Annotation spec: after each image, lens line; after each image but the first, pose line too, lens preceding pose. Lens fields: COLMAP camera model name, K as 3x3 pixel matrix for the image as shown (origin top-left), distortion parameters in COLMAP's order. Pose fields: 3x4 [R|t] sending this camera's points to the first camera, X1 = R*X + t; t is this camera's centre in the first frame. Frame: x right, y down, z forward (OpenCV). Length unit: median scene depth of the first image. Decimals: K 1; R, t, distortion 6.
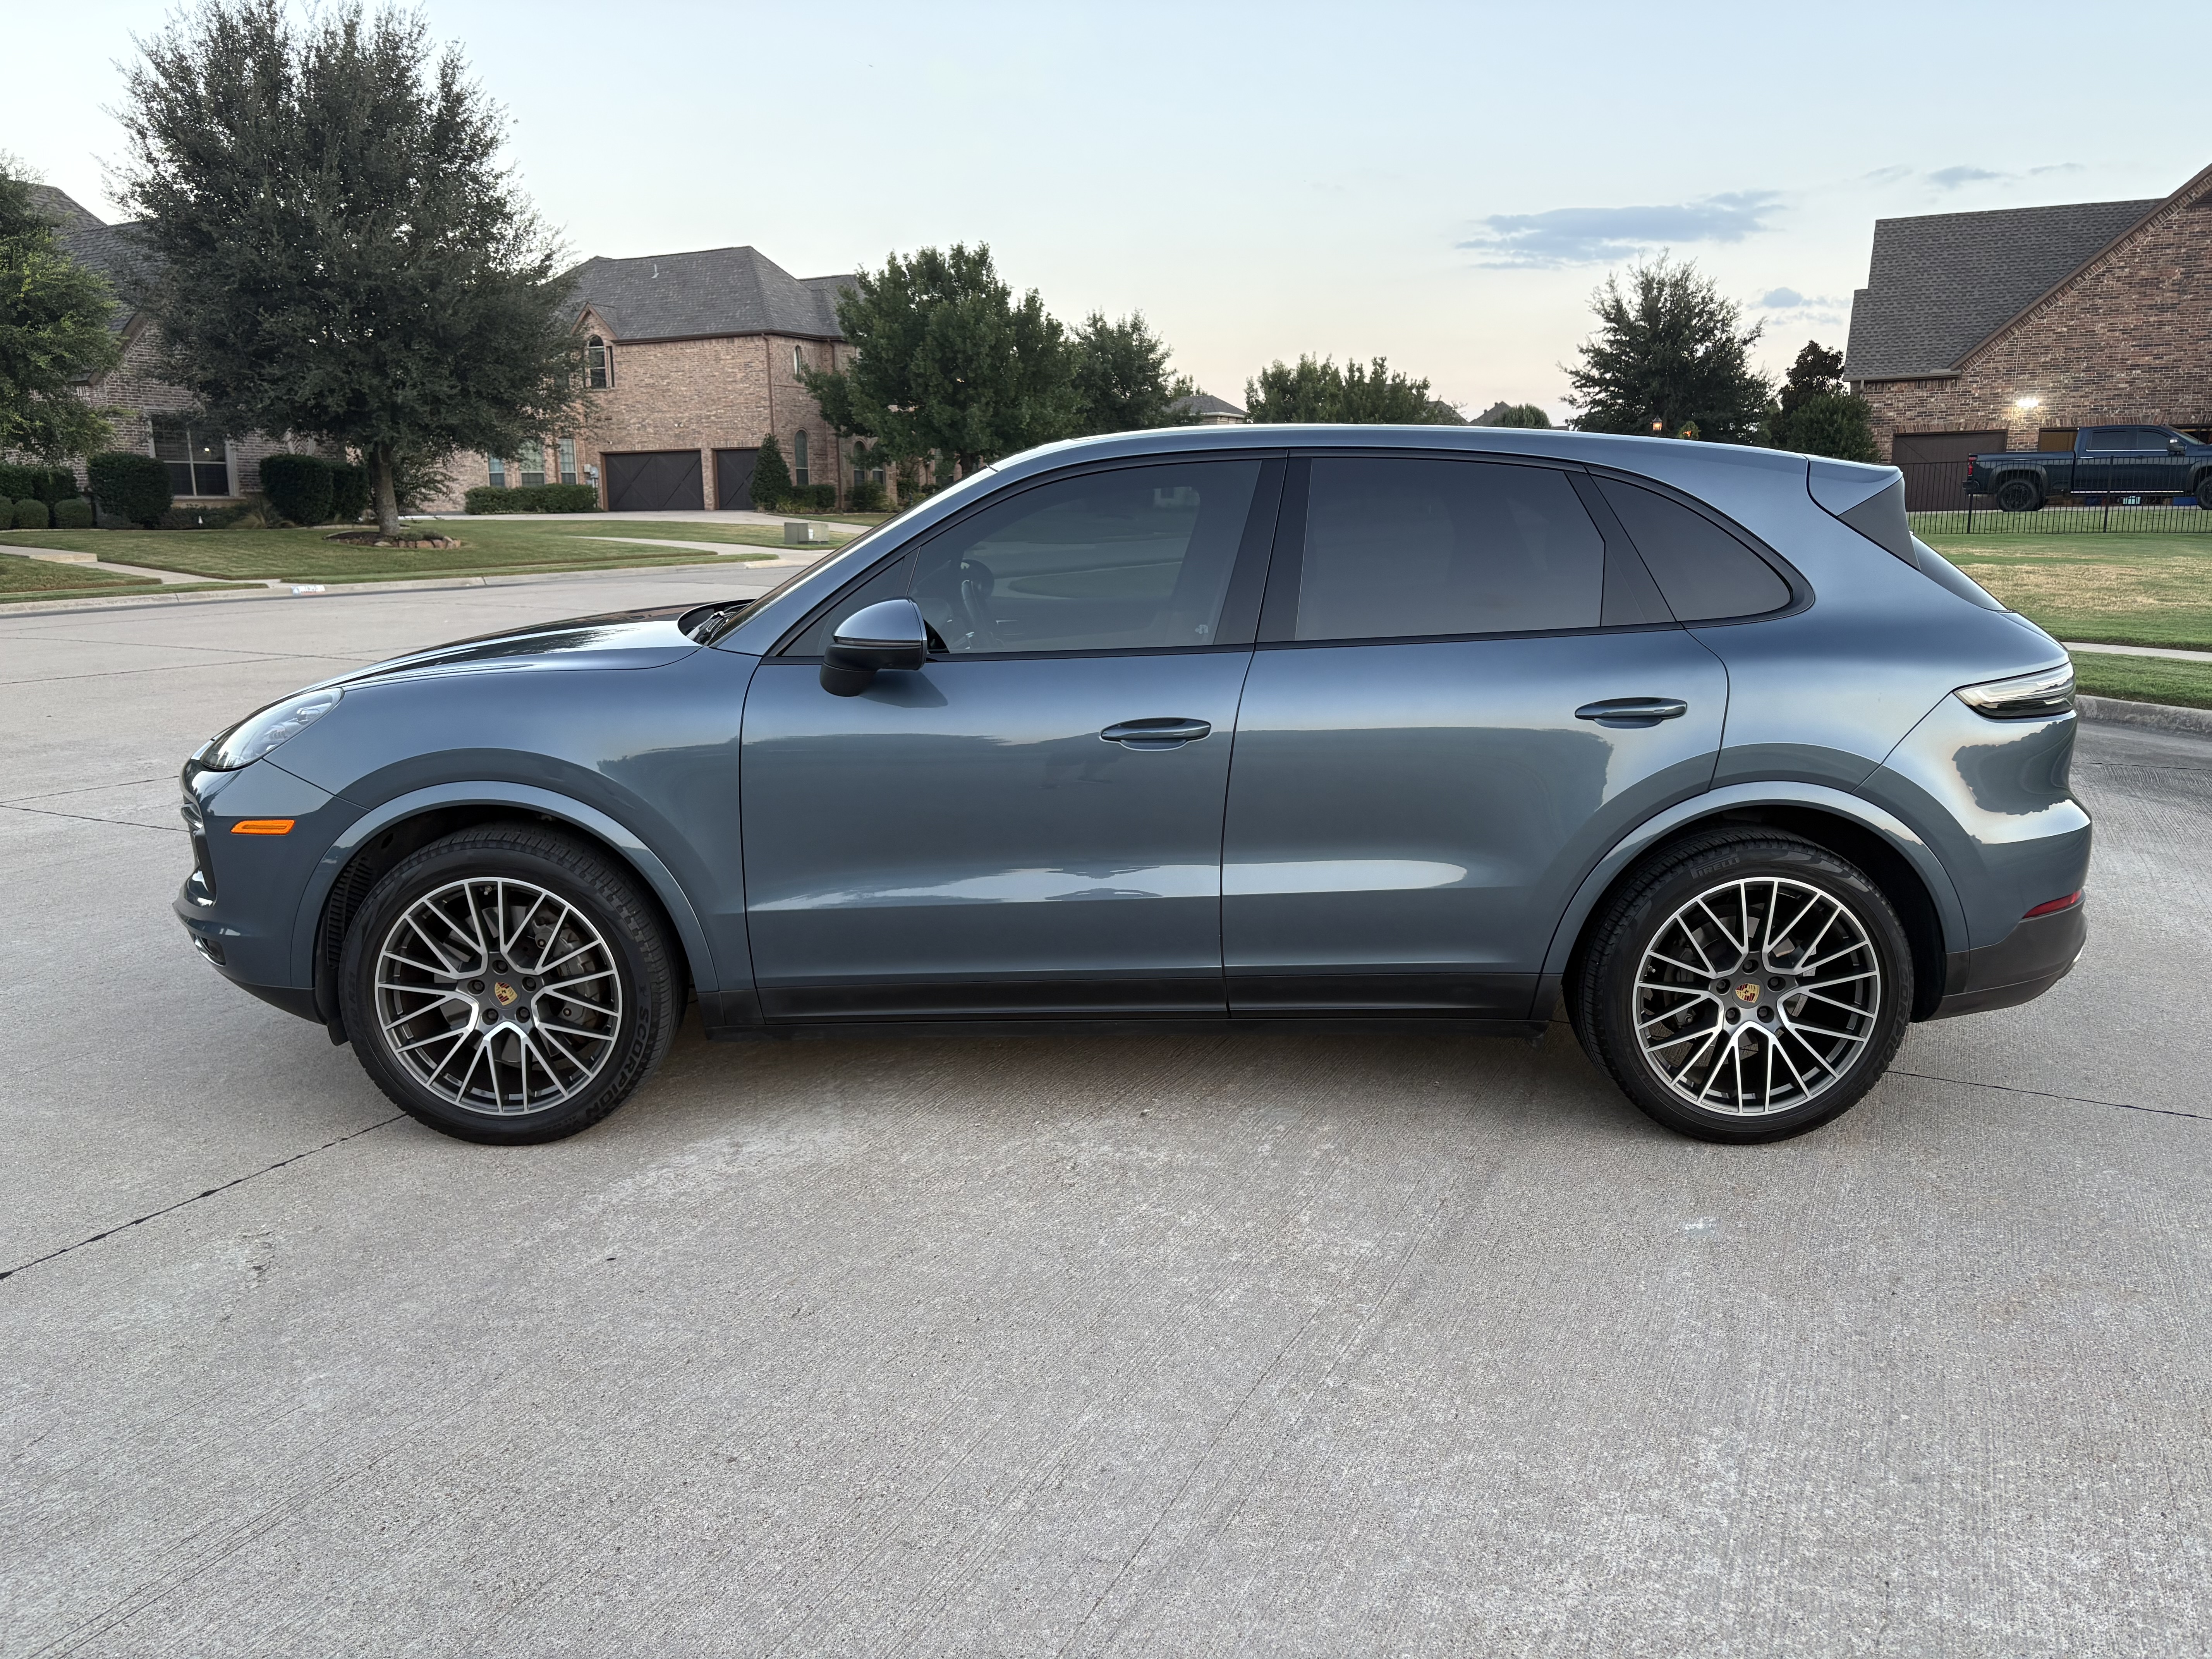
lens RADIAL K [[1664.9, 0, 1110.6], [0, 1664.9, 835.3], [0, 0, 1]] dist [0.019202, -0.040582]
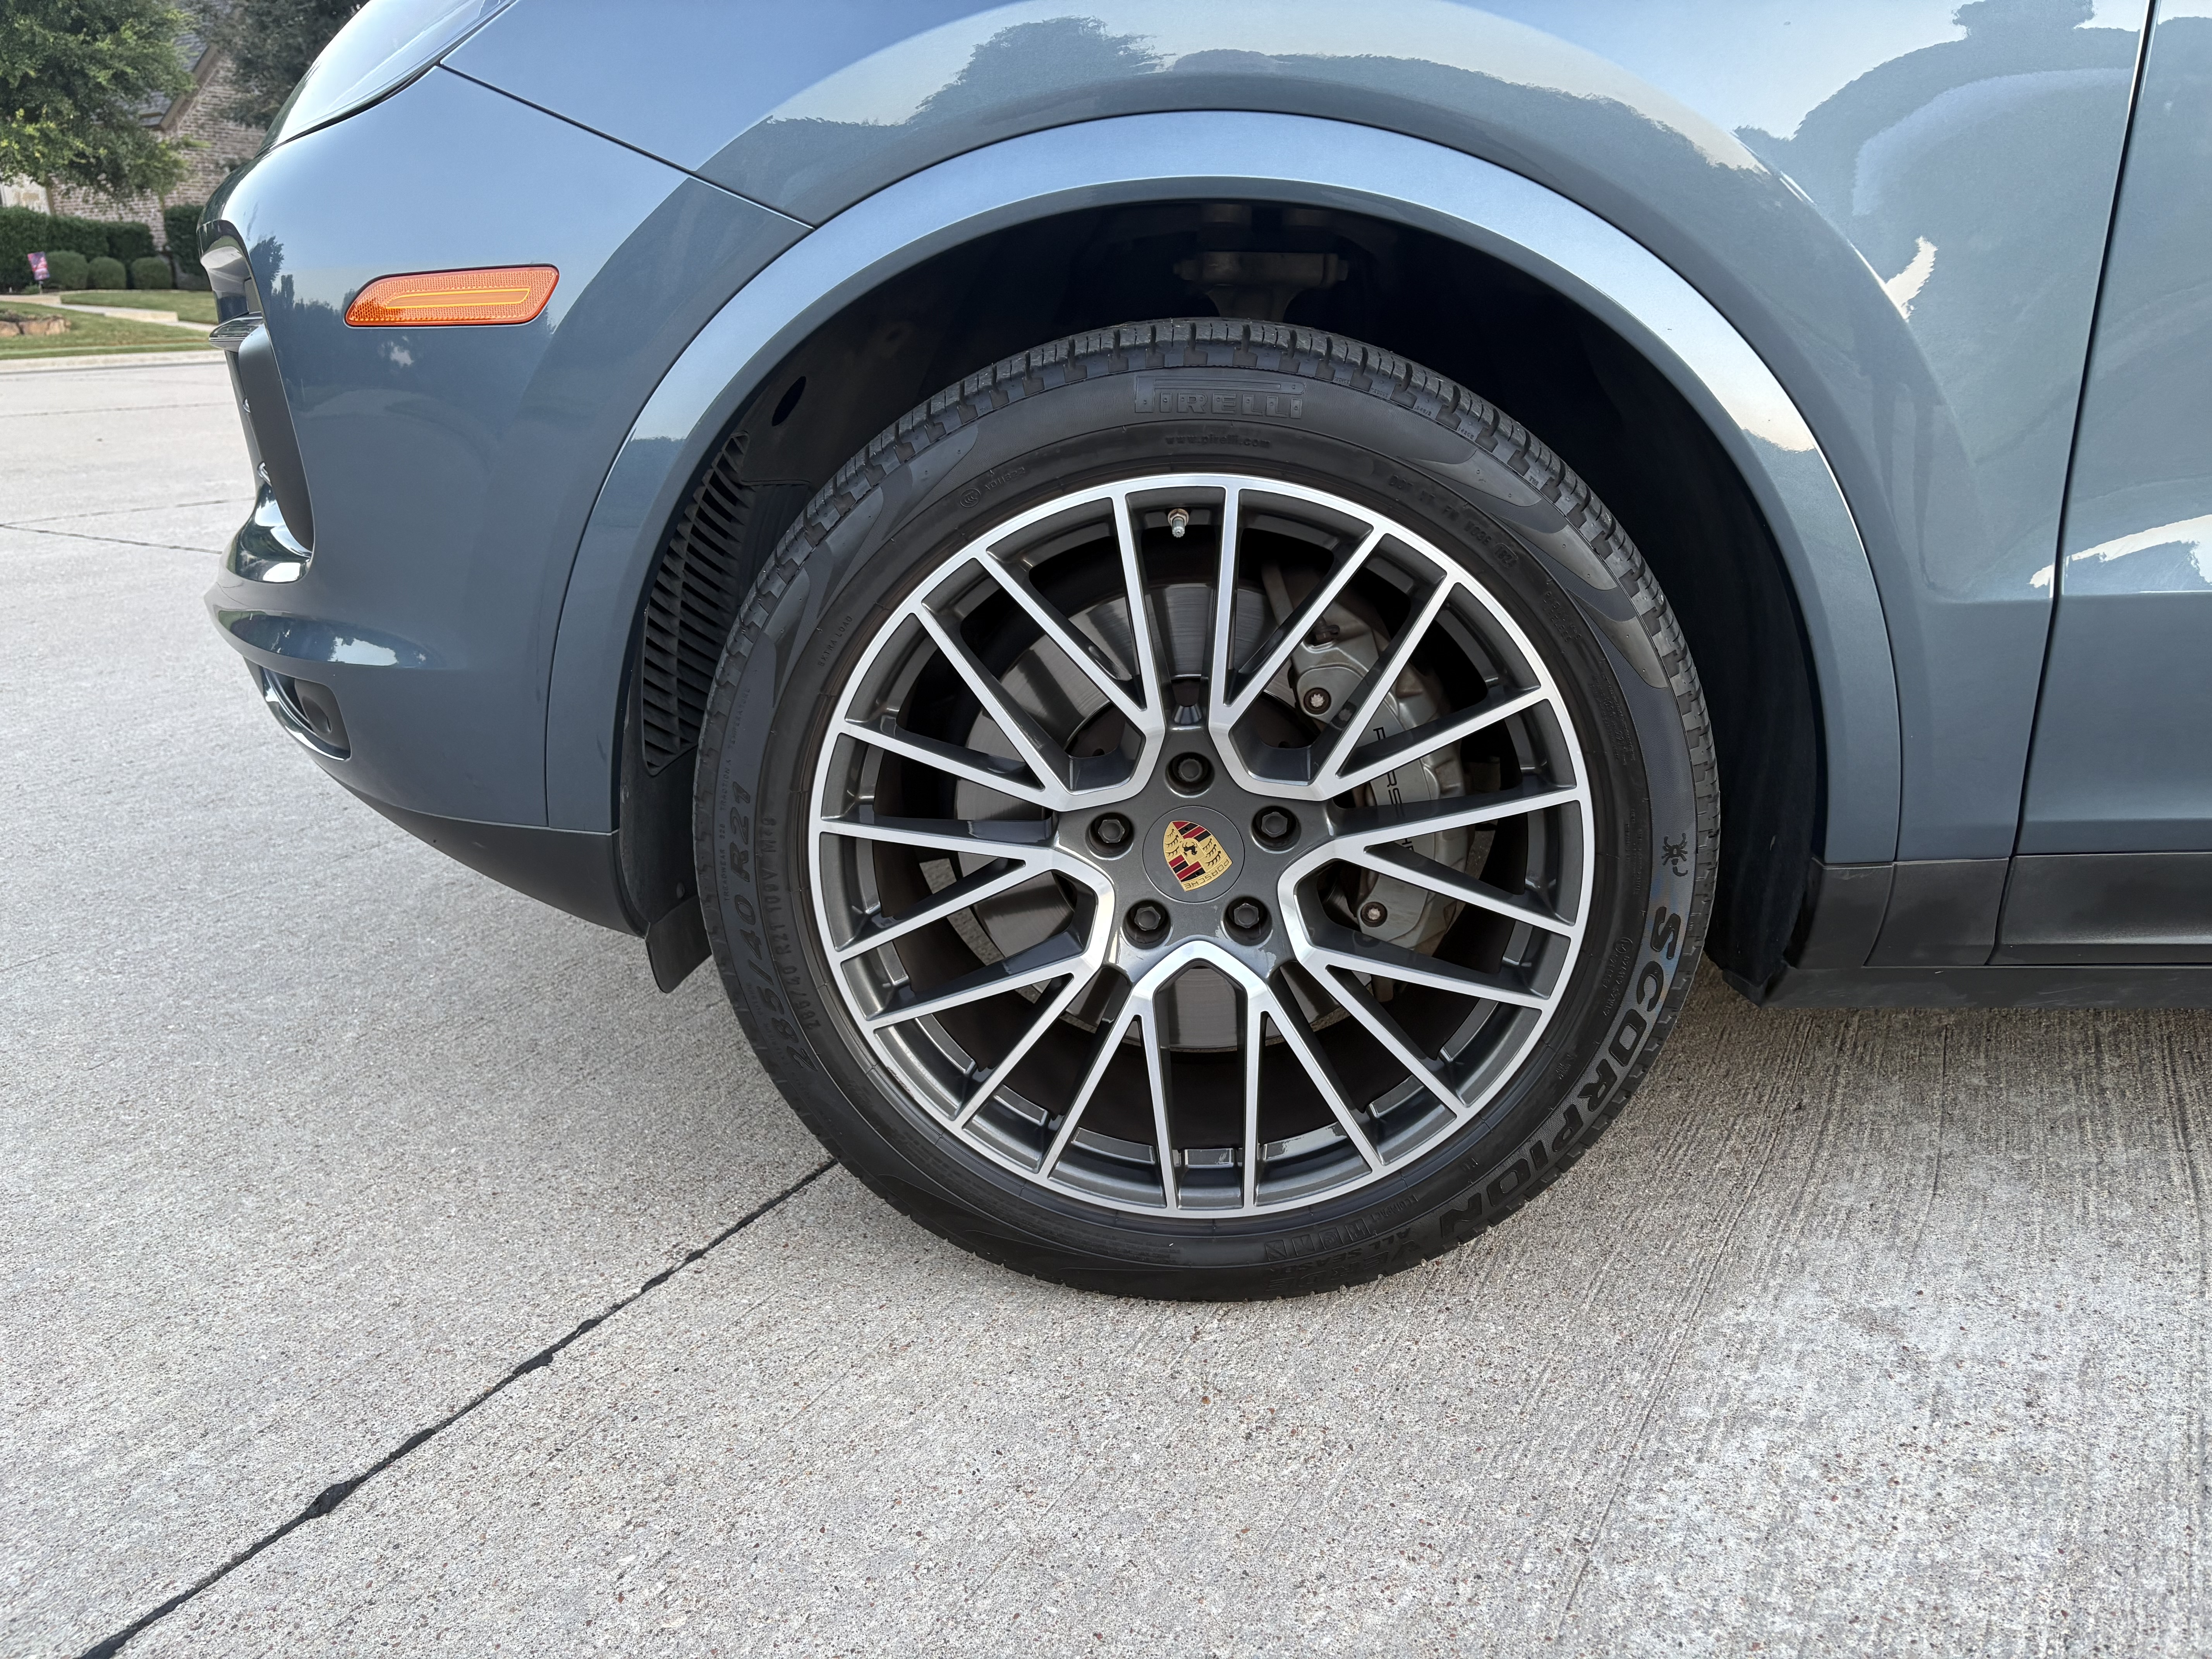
lens RADIAL K [[1664.9, 0, 1089.9], [0, 1664.9, 825.2], [0, 0, 1]] dist [0.019202, -0.040582]
pose [[0.998123, 0.013905, -0.059636, -0.198662], [-0.007335, 0.994014, 0.109006, 0.029427], [0.060795, -0.108364, 0.992251, 0.370300]]
